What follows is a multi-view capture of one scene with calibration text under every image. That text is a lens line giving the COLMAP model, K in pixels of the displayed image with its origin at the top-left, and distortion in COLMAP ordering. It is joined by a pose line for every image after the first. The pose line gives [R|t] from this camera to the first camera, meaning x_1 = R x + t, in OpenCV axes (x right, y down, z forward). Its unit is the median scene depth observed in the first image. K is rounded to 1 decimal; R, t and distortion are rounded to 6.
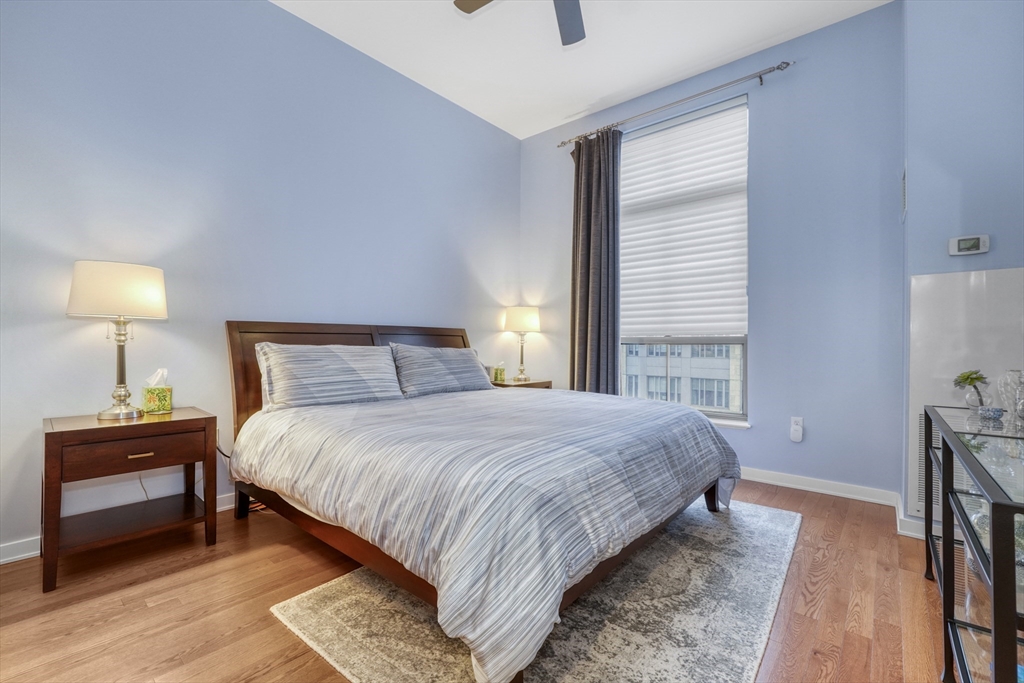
lens RADIAL K [[438.1, 0, 514.0], [0, 438.1, 343.7], [0, 0, 1]] dist [-0.010902, 0.004156]
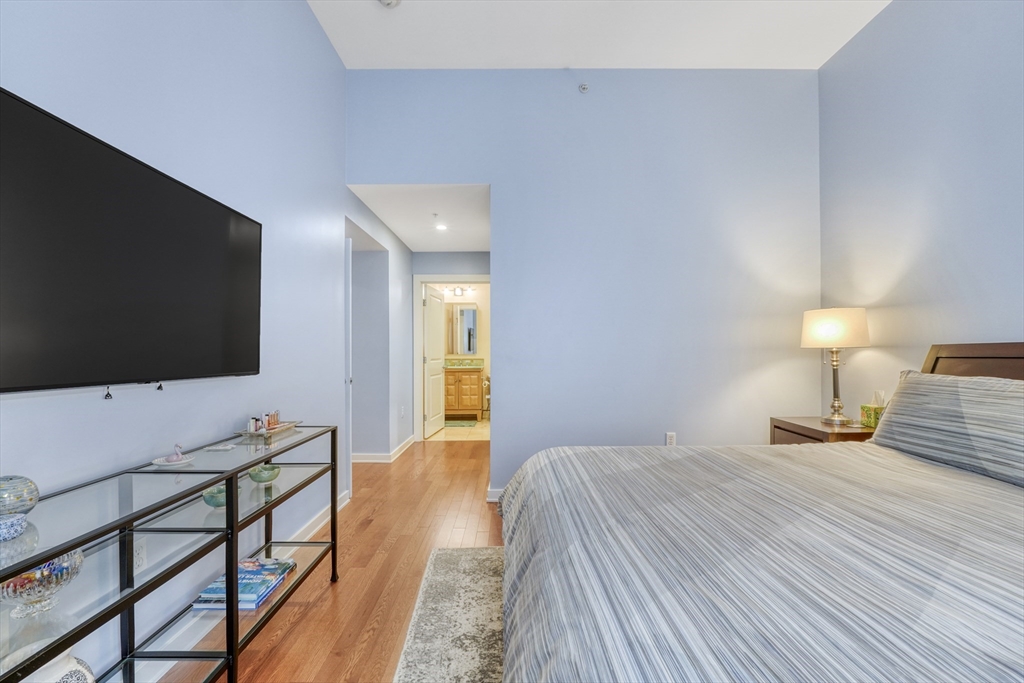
lens RADIAL K [[438.1, 0, 510.8], [0, 438.1, 347.5], [0, 0, 1]] dist [-0.010902, 0.004156]
pose [[-0.756387, -0.008402, -0.654070, 0.728021], [0.002045, 0.999882, -0.015208, -0.043457], [0.654121, -0.012841, -0.756281, 1.361350]]
